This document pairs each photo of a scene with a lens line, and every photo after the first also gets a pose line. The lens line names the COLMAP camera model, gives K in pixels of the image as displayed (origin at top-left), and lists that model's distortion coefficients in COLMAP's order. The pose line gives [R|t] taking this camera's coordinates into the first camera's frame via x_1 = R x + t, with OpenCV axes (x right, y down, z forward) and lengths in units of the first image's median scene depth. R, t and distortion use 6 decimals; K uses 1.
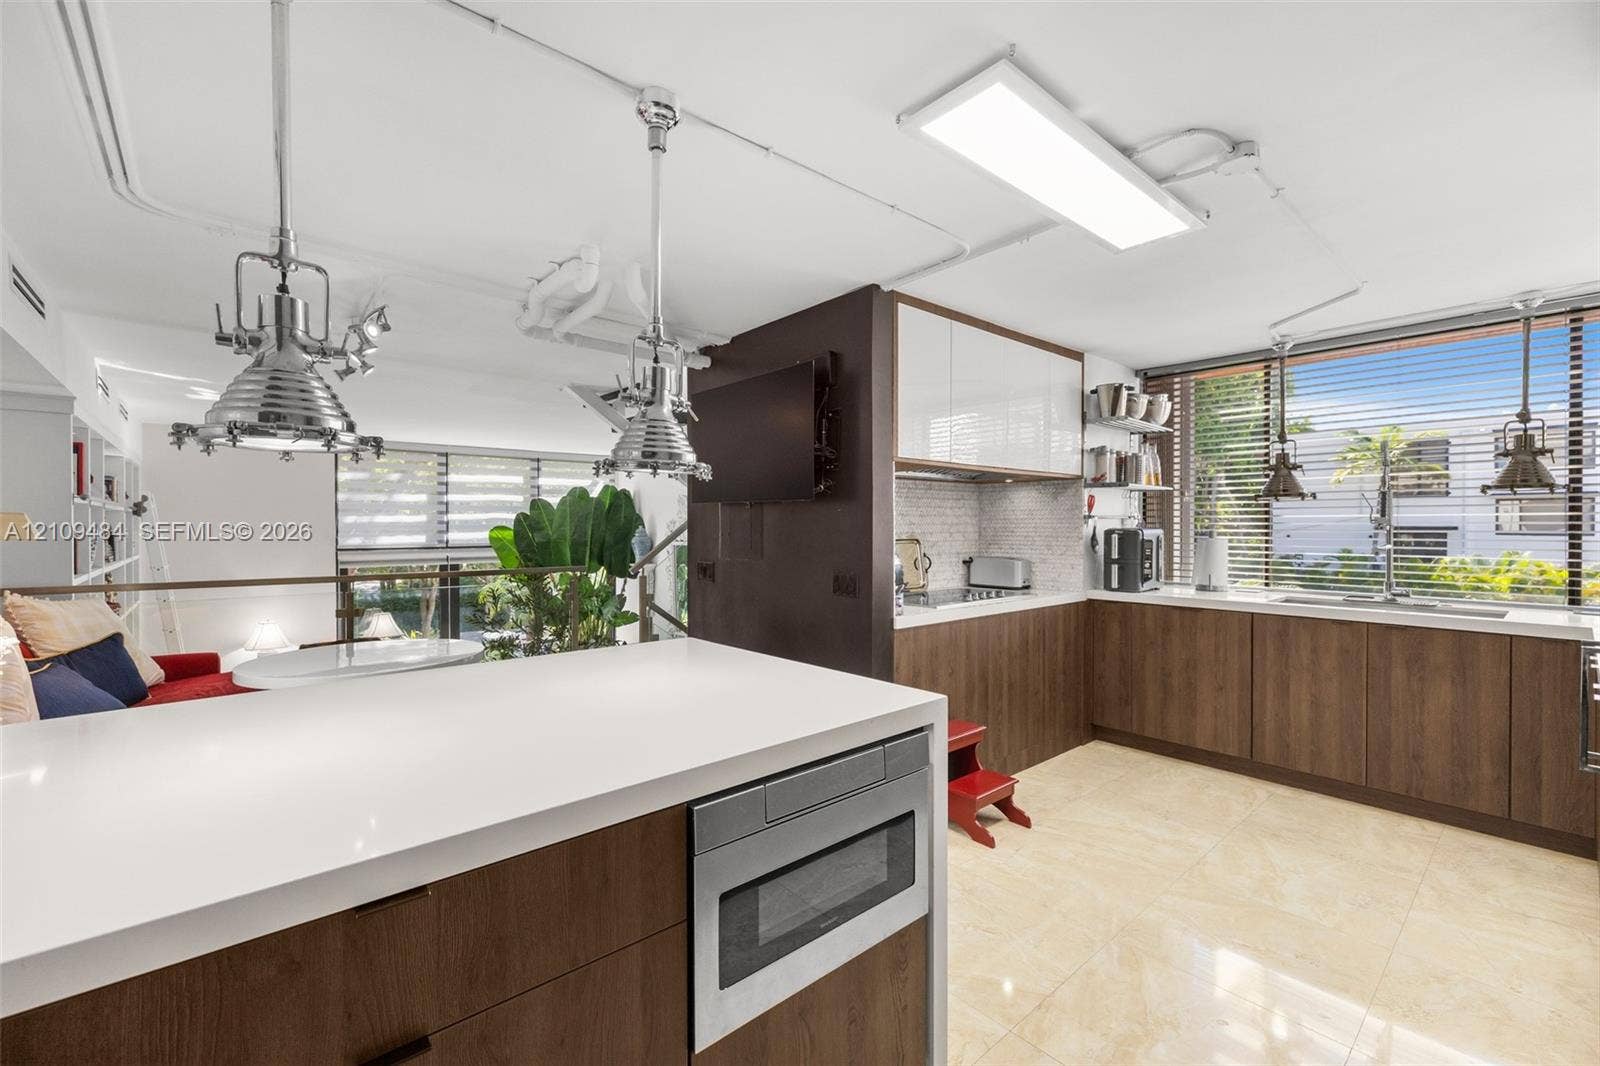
lens RADIAL K [[673.7, 0, 795.1], [0, 673.7, 533.6], [0, 0, 1]] dist [-0.001409, 0.000494]
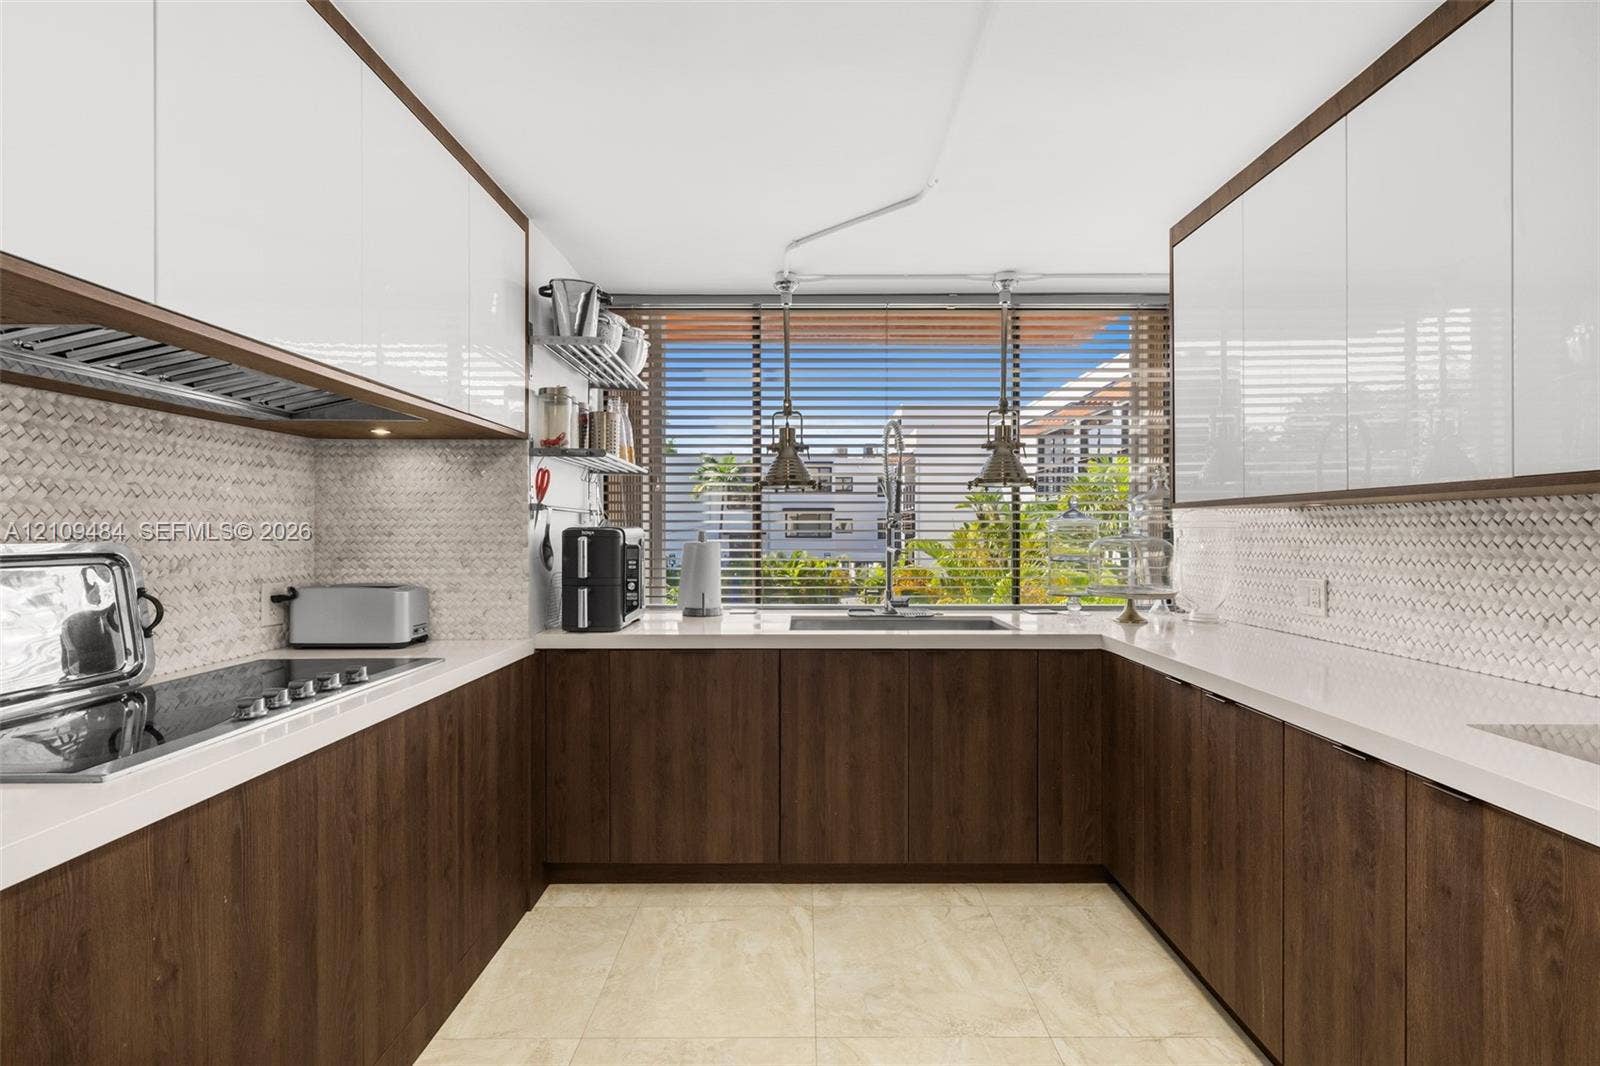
lens RADIAL K [[673.7, 0, 804.5], [0, 673.7, 531.5], [0, 0, 1]] dist [-0.001409, 0.000494]
pose [[0.654111, -0.001681, 0.756397, 0.151242], [0.009440, 0.999938, -0.005942, 0.001634], [-0.756340, 0.011027, 0.654086, 0.455702]]
